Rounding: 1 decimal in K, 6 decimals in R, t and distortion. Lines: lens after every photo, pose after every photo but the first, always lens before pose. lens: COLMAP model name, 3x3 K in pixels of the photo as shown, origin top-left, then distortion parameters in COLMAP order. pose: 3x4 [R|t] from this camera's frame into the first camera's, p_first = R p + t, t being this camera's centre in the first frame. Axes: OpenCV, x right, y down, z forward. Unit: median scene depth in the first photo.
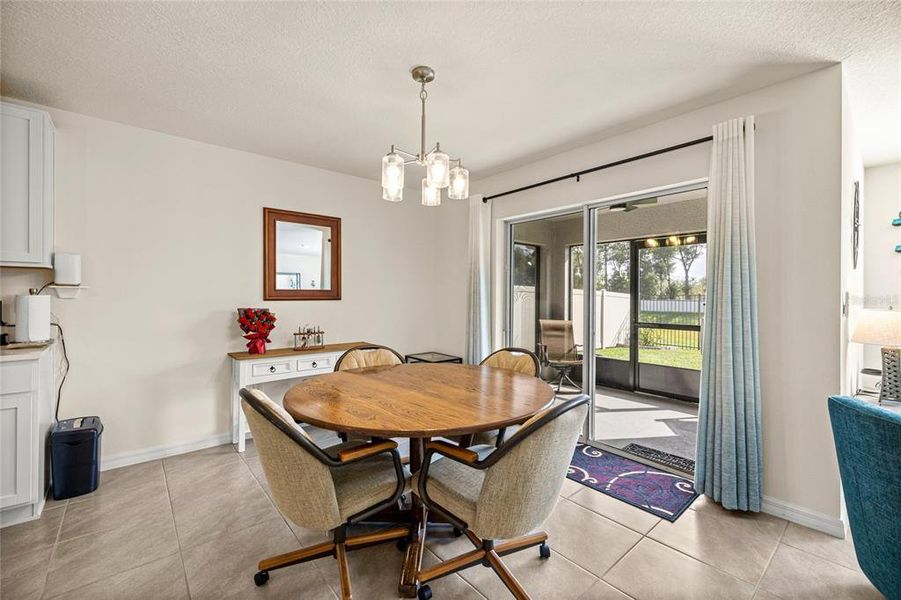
lens RADIAL K [[378.9, 0, 452.8], [0, 378.9, 295.9], [0, 0, 1]] dist [0.004283, -0.000913]
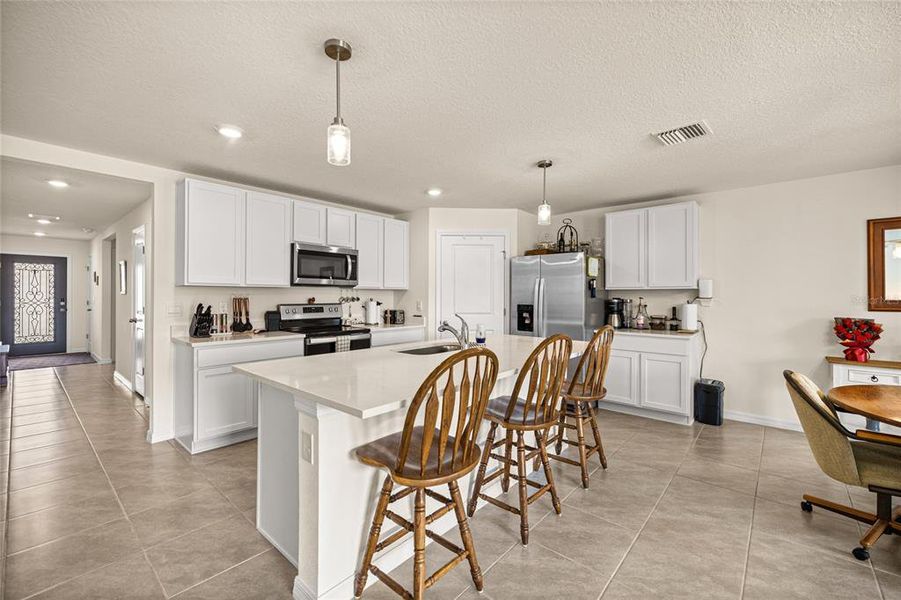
lens RADIAL K [[378.9, 0, 446.6], [0, 378.9, 293.3], [0, 0, 1]] dist [0.004283, -0.000913]
pose [[0.137504, -0.011433, -0.990435, 0.377440], [-0.003075, 0.999924, -0.011970, -0.020648], [0.990496, 0.004691, 0.137459, -0.278199]]
